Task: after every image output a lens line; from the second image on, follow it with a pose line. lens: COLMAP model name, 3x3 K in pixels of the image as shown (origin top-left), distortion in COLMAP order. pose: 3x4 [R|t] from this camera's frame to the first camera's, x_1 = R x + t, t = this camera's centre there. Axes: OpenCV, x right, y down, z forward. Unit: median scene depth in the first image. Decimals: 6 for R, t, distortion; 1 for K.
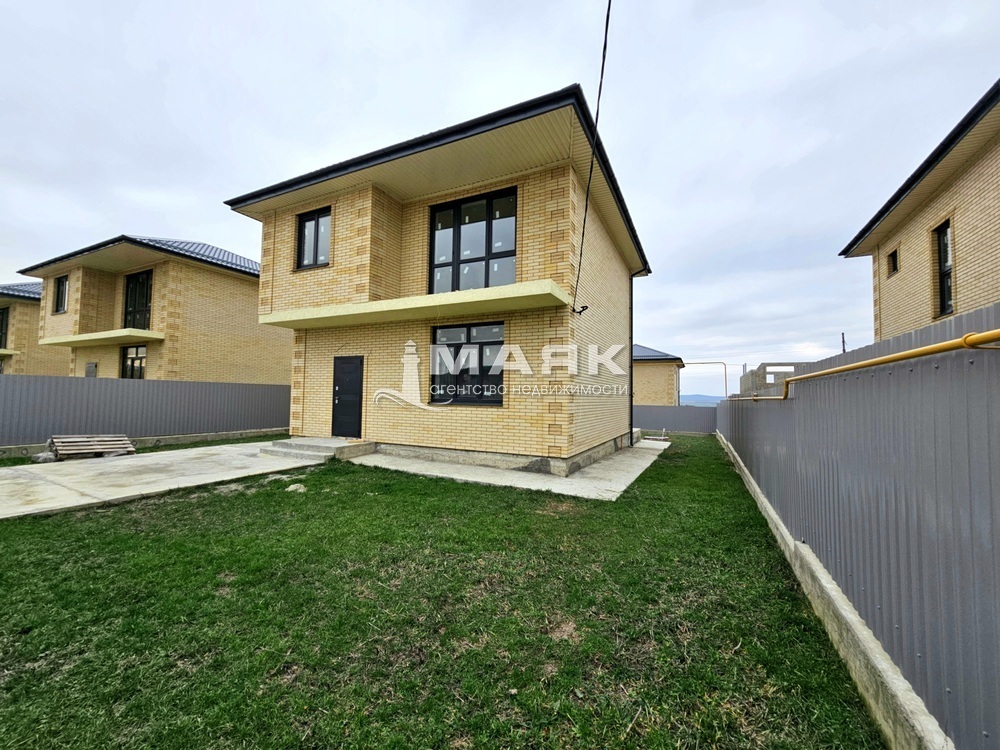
lens RADIAL K [[405.1, 0, 500.0], [0, 405.1, 375.0], [0, 0, 1]] dist [-0.001762, -0.000264]
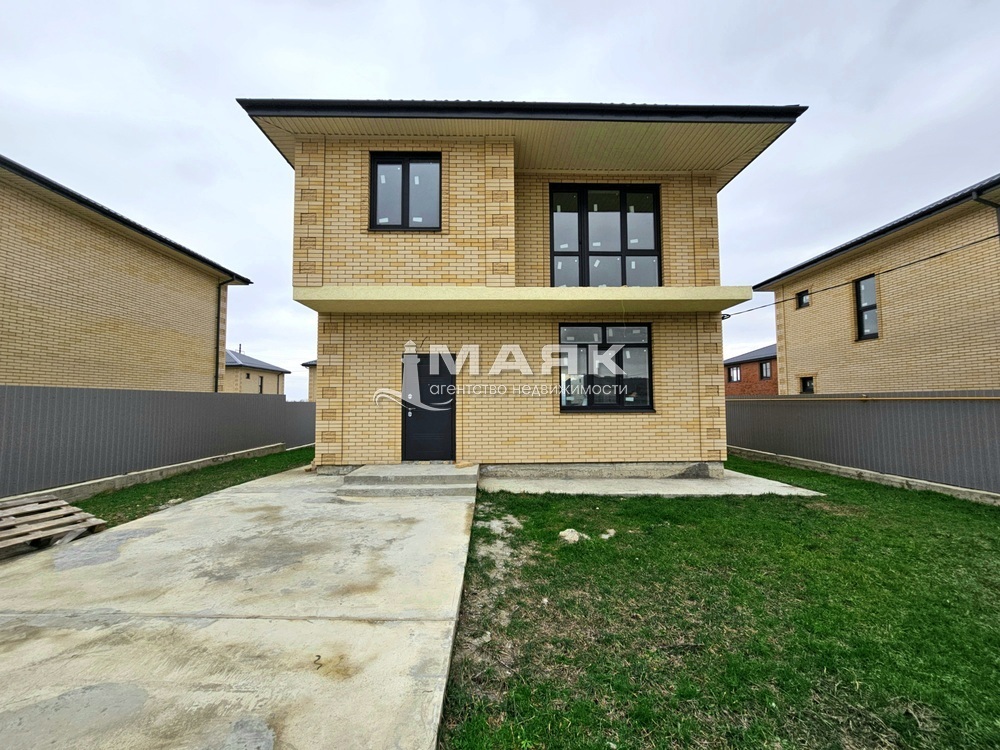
lens RADIAL K [[405.1, 0, 500.0], [0, 405.1, 375.0], [0, 0, 1]] dist [-0.001762, -0.000264]
pose [[0.884625, 0.006963, 0.466251, -0.698287], [-0.003441, 0.999959, -0.008404, -0.001148], [-0.466291, 0.005830, 0.884612, 0.303441]]
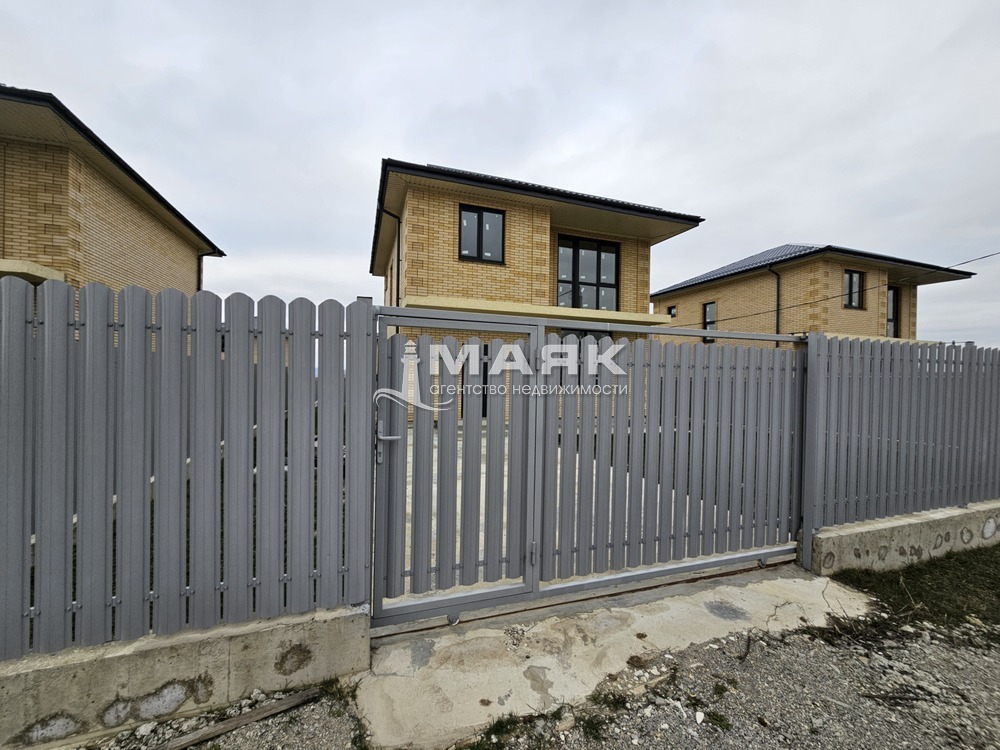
lens RADIAL K [[405.1, 0, 500.0], [0, 405.1, 375.0], [0, 0, 1]] dist [-0.001762, -0.000264]
pose [[0.696754, -0.003982, 0.717299, -1.292507], [-0.041858, 0.998055, 0.046200, -0.018129], [-0.716087, -0.062215, 0.695232, 0.214322]]
